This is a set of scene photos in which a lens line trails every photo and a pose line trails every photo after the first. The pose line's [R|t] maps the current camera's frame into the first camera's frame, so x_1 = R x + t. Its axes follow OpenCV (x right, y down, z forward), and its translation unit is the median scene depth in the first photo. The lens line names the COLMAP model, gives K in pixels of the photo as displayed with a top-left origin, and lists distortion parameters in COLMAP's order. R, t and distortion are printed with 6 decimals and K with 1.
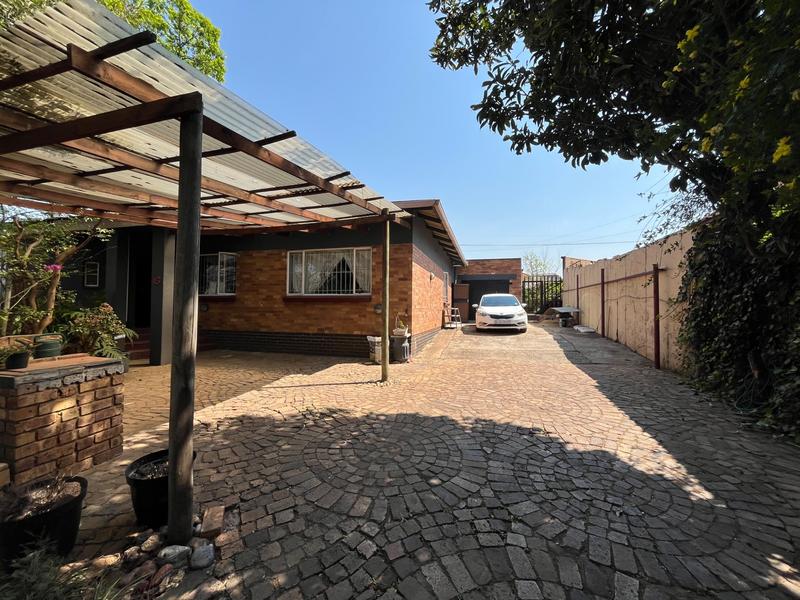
lens RADIAL K [[323.1, 0, 401.9], [0, 323.1, 299.9], [0, 0, 1]] dist [0.000628, 0.000064]
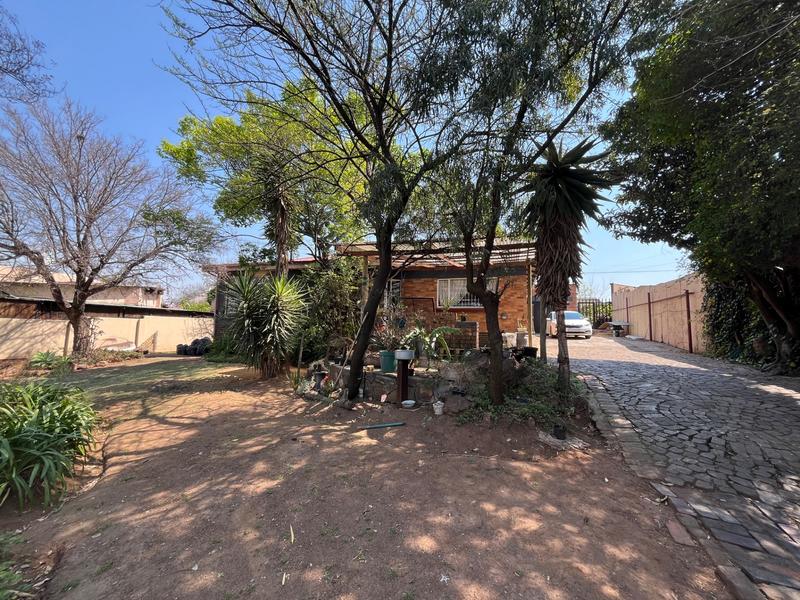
lens RADIAL K [[323.1, 0, 396.0], [0, 323.1, 301.4], [0, 0, 1]] dist [0.000628, 0.000064]
pose [[0.996613, 0.013029, -0.081198, -0.492741], [-0.018719, 0.997392, -0.069712, 0.080869], [0.080078, 0.070995, 0.994257, -0.664930]]
